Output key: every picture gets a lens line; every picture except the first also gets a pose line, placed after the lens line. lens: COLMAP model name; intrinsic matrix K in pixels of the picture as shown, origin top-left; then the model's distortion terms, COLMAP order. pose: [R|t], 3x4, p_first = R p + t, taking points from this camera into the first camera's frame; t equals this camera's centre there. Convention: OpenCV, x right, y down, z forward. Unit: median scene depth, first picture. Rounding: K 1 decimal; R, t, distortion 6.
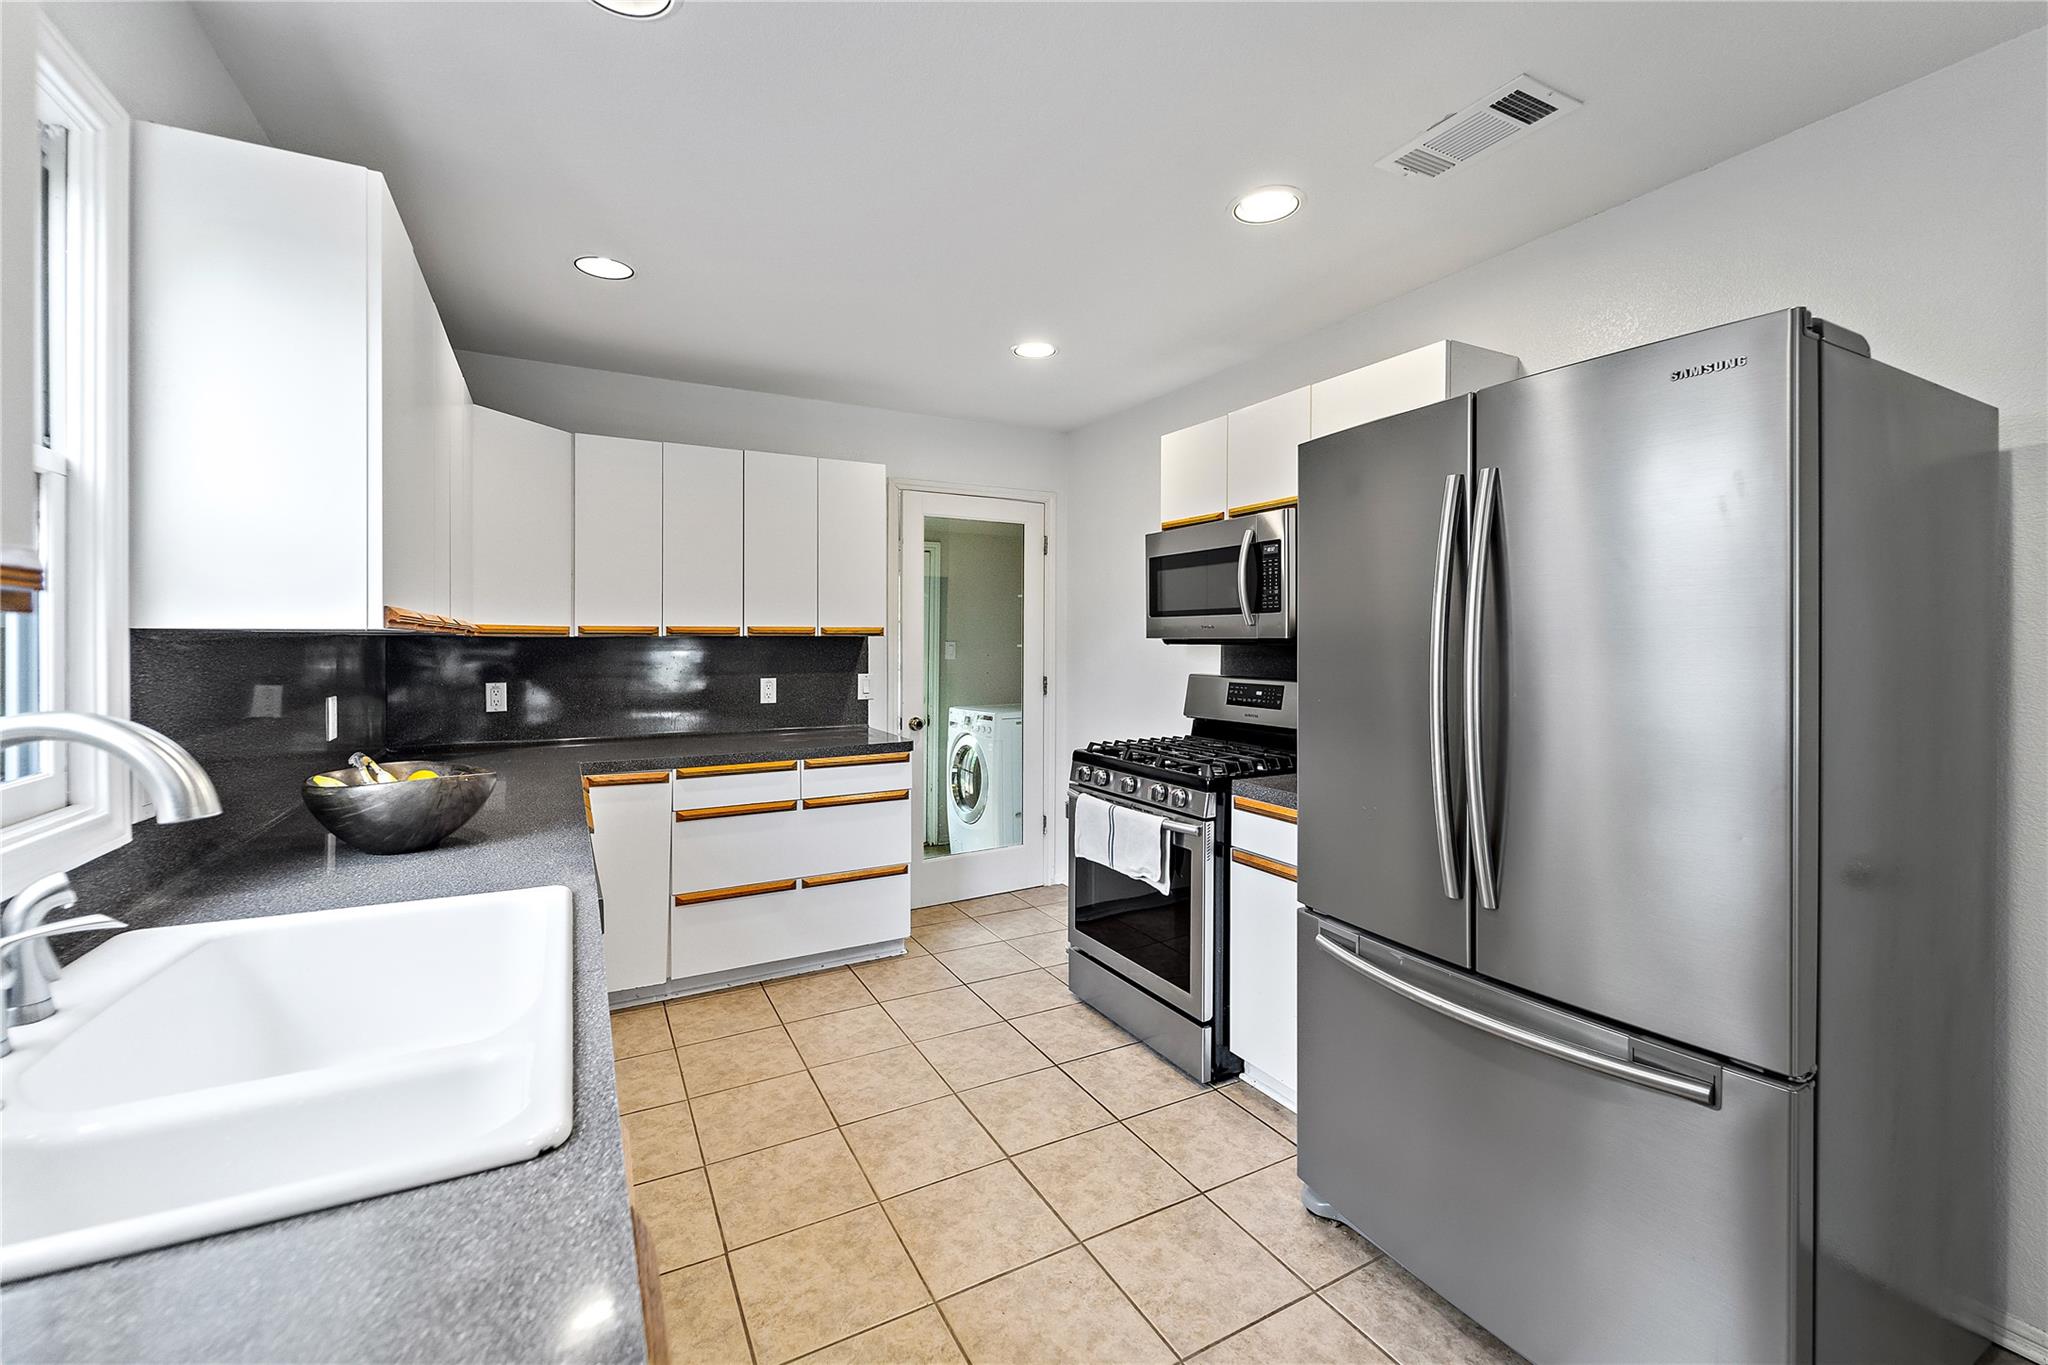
lens RADIAL K [[846.9, 0, 1028.0], [0, 846.9, 633.0], [0, 0, 1]] dist [0.000534, -0.000195]
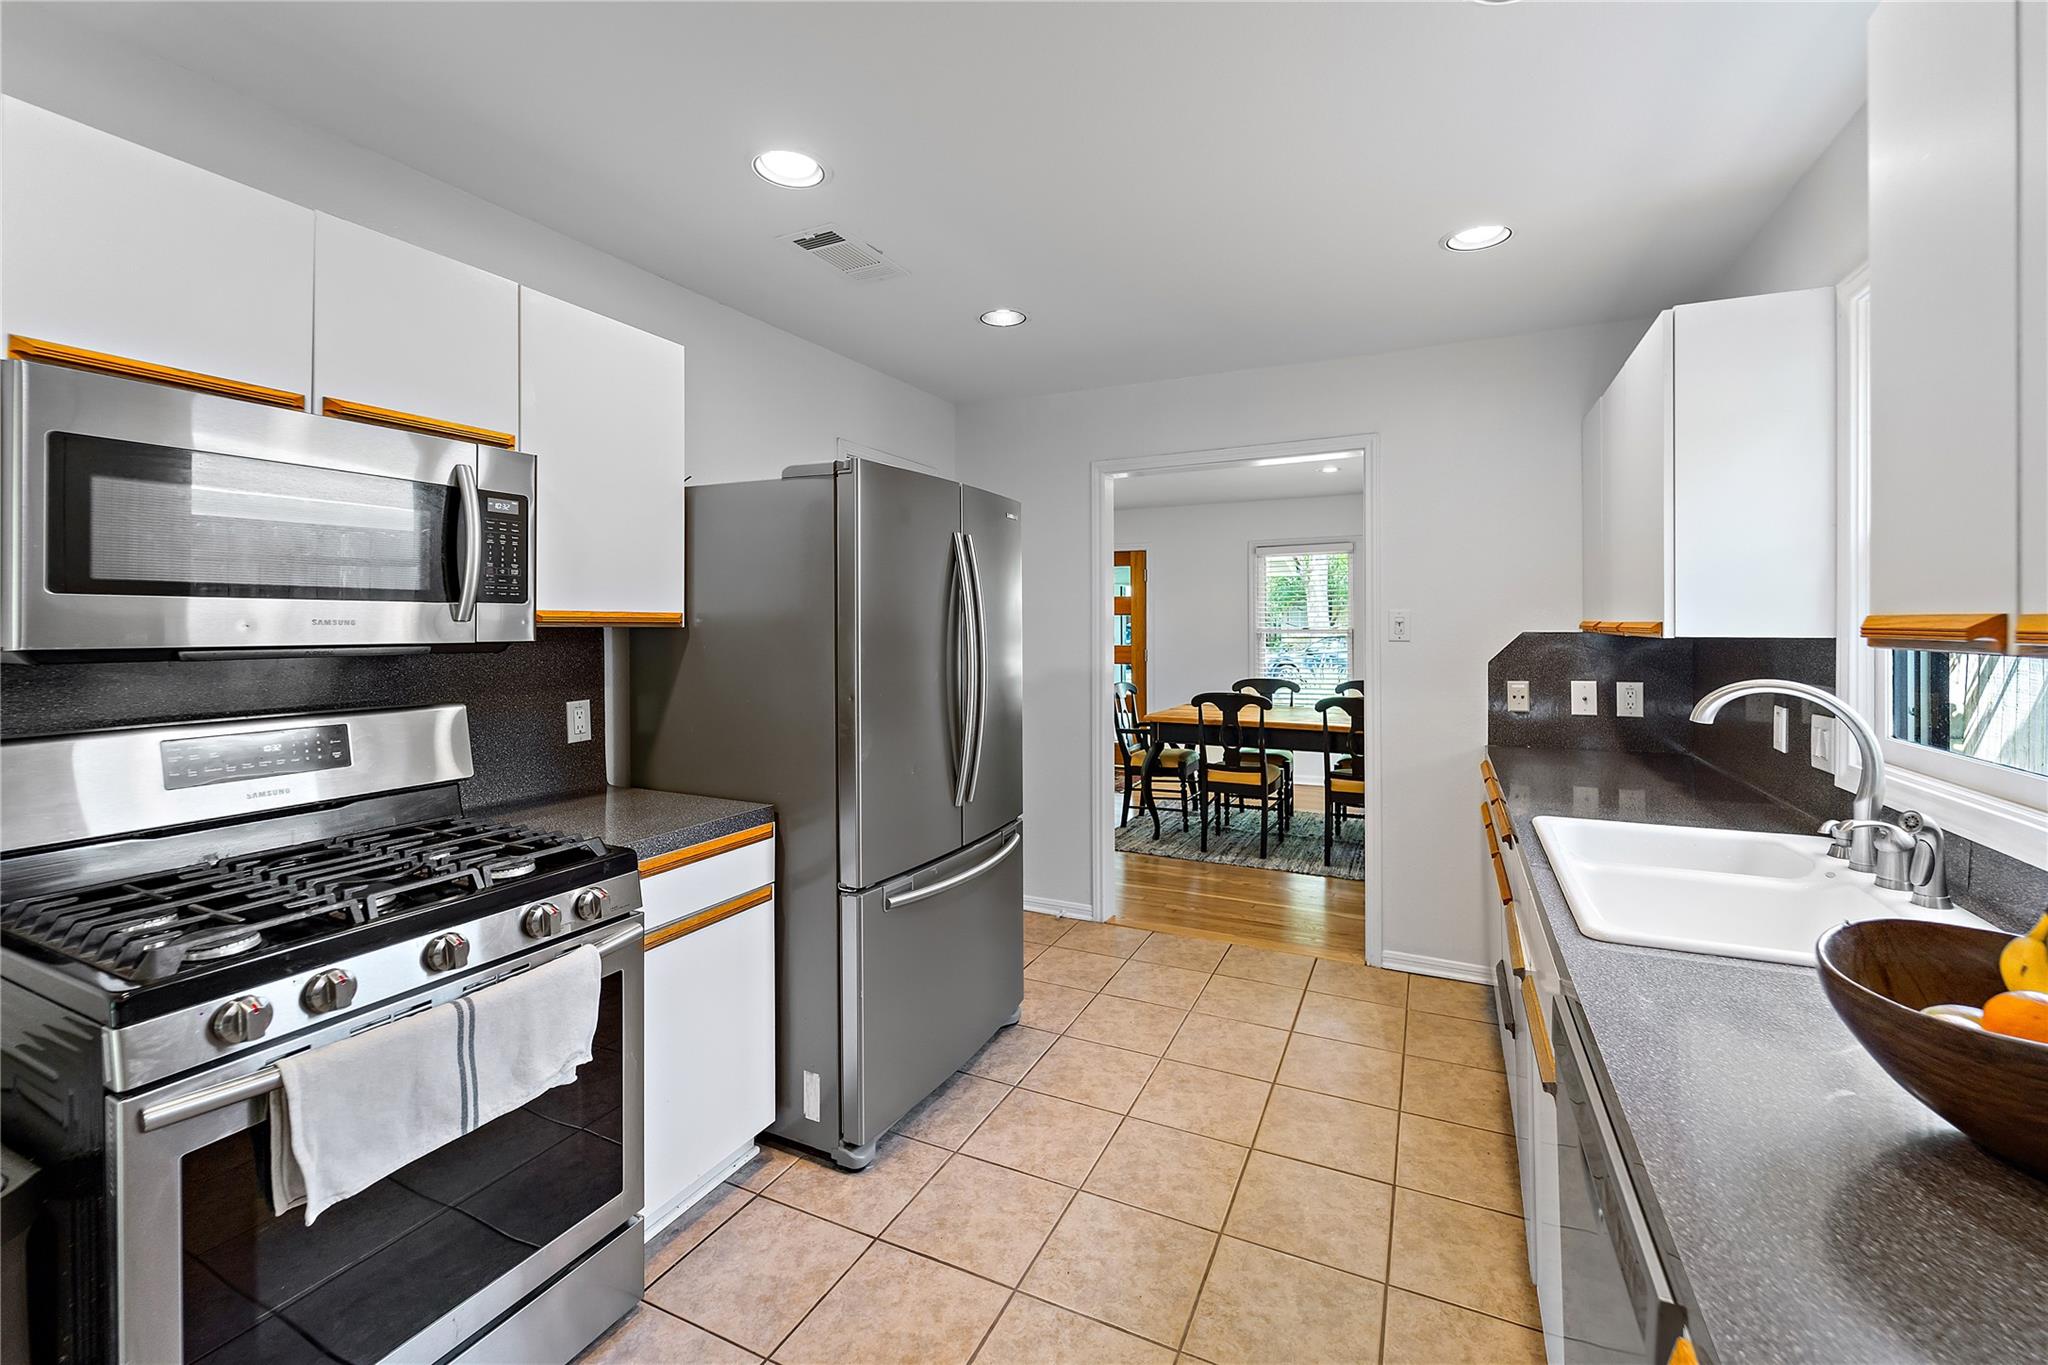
lens RADIAL K [[846.9, 0, 1028.0], [0, 846.9, 633.0], [0, 0, 1]] dist [0.000534, -0.000195]
pose [[-0.586231, -0.000077, 0.810144, -0.720303], [0.002393, 0.999995, 0.001826, -0.004074], [-0.810140, 0.003009, -0.586228, 1.576639]]
